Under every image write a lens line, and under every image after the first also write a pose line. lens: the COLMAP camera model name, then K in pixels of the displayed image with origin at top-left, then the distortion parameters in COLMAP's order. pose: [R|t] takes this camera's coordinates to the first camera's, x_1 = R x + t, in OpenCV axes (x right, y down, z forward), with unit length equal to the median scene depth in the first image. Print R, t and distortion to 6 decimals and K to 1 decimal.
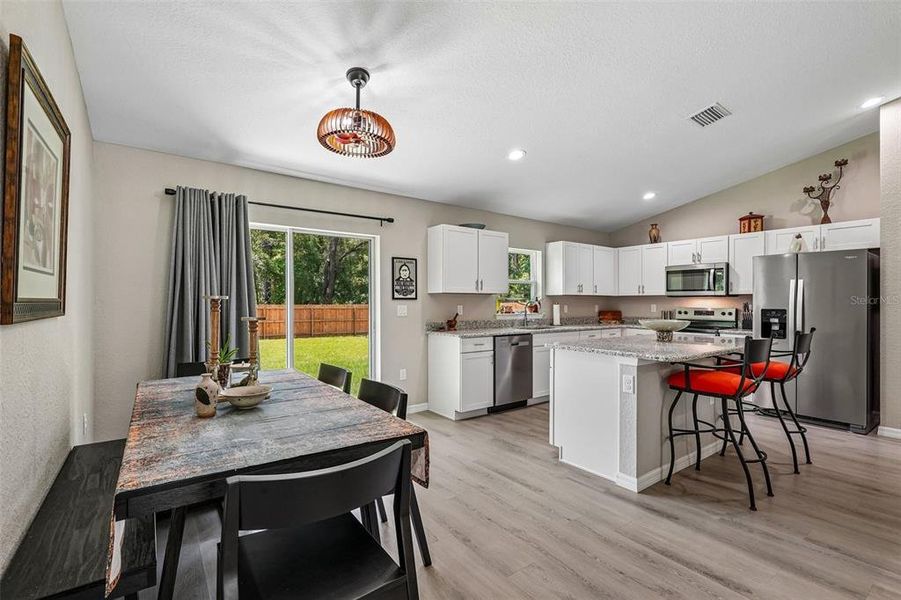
lens RADIAL K [[406.3, 0, 450.0], [0, 406.3, 299.0], [0, 0, 1]] dist [-0.004676, 0.002703]
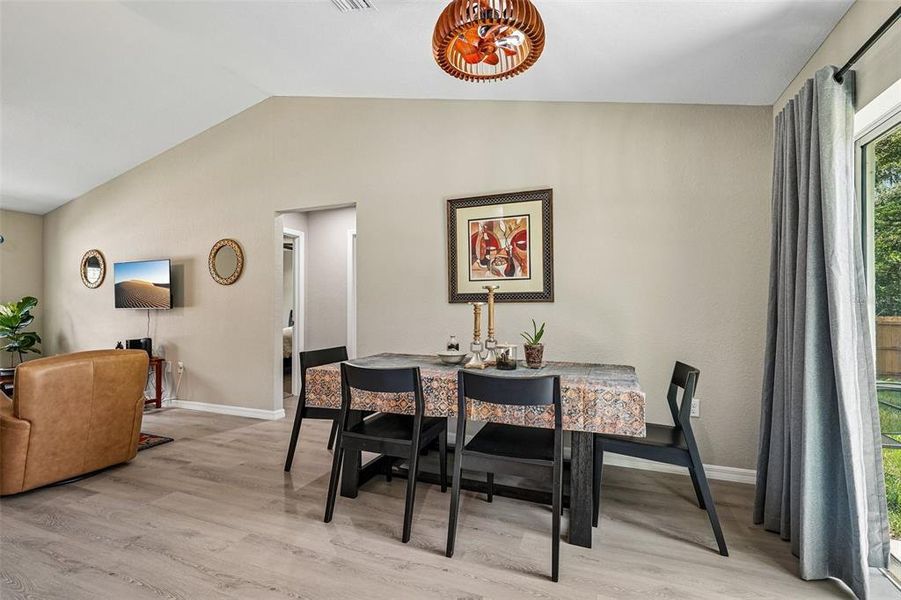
lens RADIAL K [[406.3, 0, 444.2], [0, 406.3, 304.9], [0, 0, 1]] dist [-0.004676, 0.002703]
pose [[-0.846944, -0.008240, -0.531618, 0.102598], [0.004448, 0.999735, -0.022582, 0.032733], [0.531663, -0.021490, -0.846683, 0.808355]]
